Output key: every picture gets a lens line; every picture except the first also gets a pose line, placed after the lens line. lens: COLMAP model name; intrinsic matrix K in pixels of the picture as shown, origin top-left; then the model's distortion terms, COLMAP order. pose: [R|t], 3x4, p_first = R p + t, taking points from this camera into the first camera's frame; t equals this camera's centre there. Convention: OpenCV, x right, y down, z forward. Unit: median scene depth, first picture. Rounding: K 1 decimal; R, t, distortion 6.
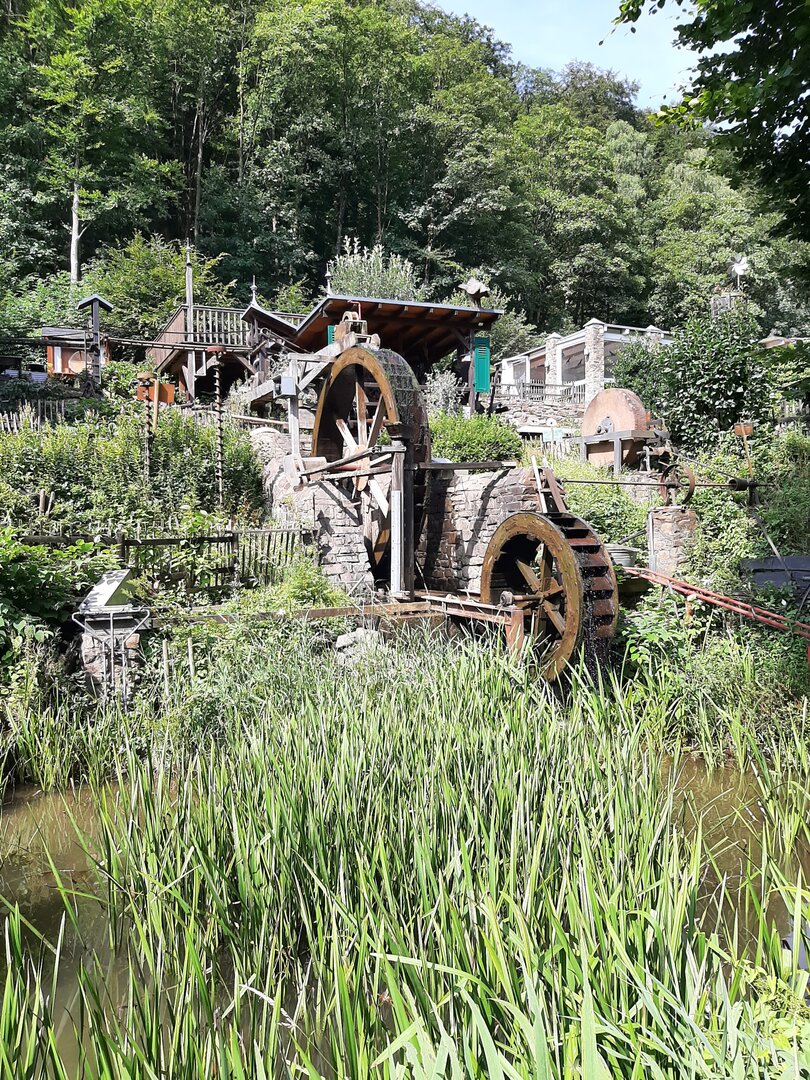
lens RADIAL K [[830.7, 0, 405.0], [0, 830.7, 540.0], [0, 0, 1]] dist [0.068892, -0.119933]
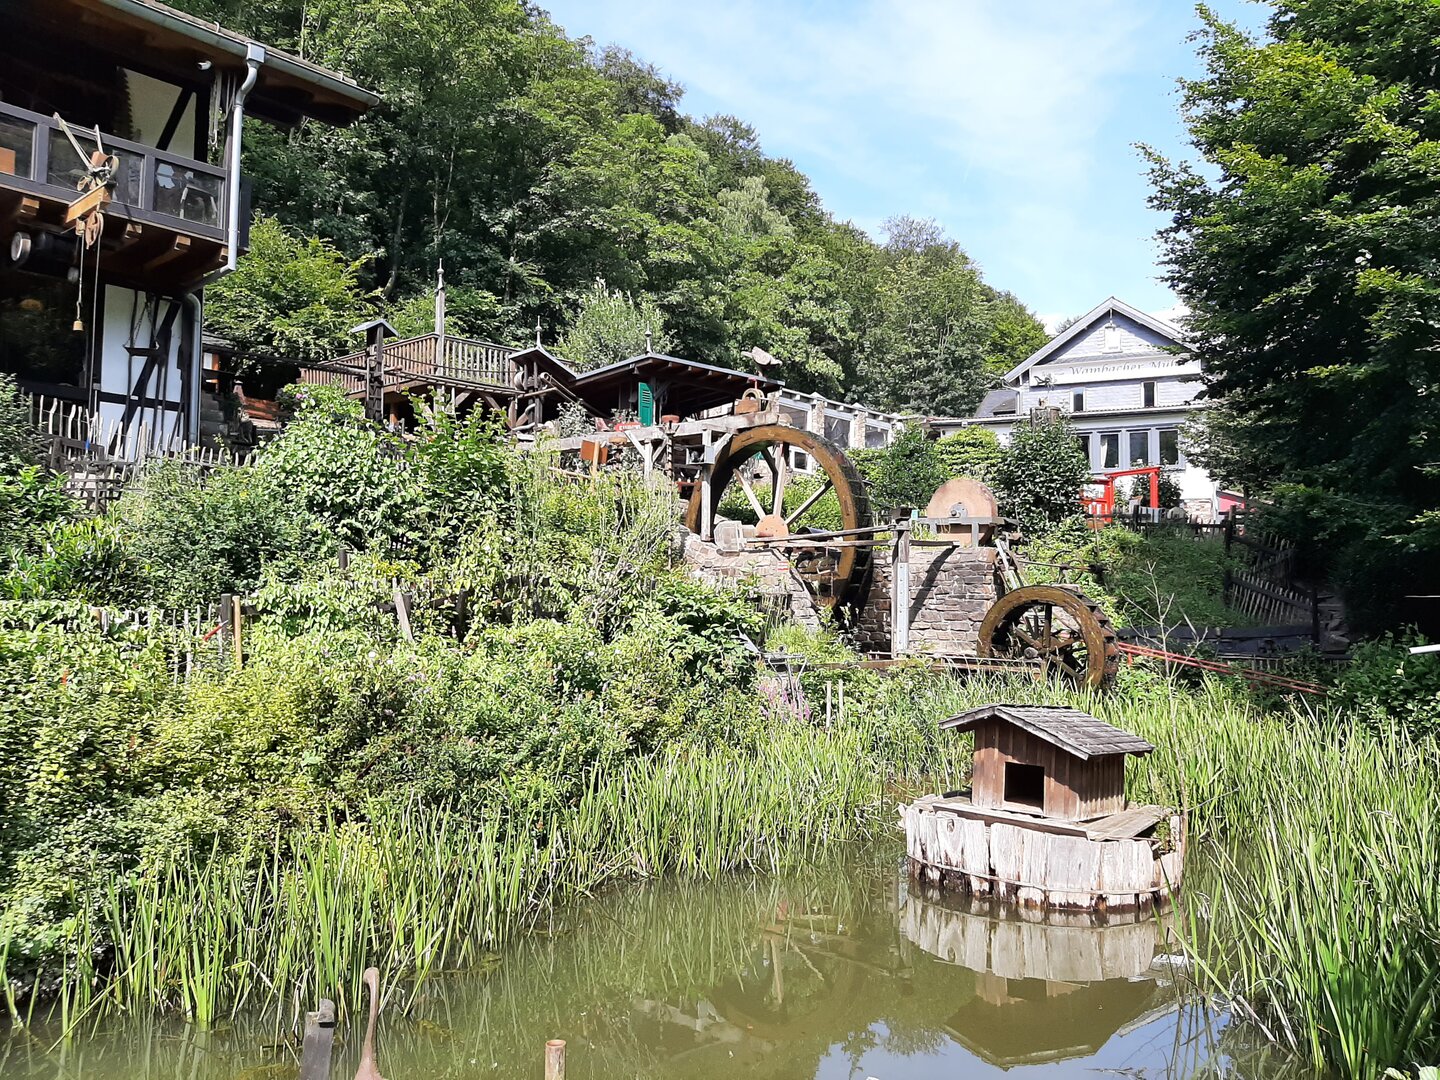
lens RADIAL K [[1107.6, 0, 720.0], [0, 1107.6, 540.0], [0, 0, 1]] dist [0.068892, -0.119933]
pose [[0.922855, 0.049497, 0.381954, -0.205635], [-0.022401, 0.996927, -0.075067, 0.008005], [-0.384496, 0.060720, 0.921127, -0.087125]]
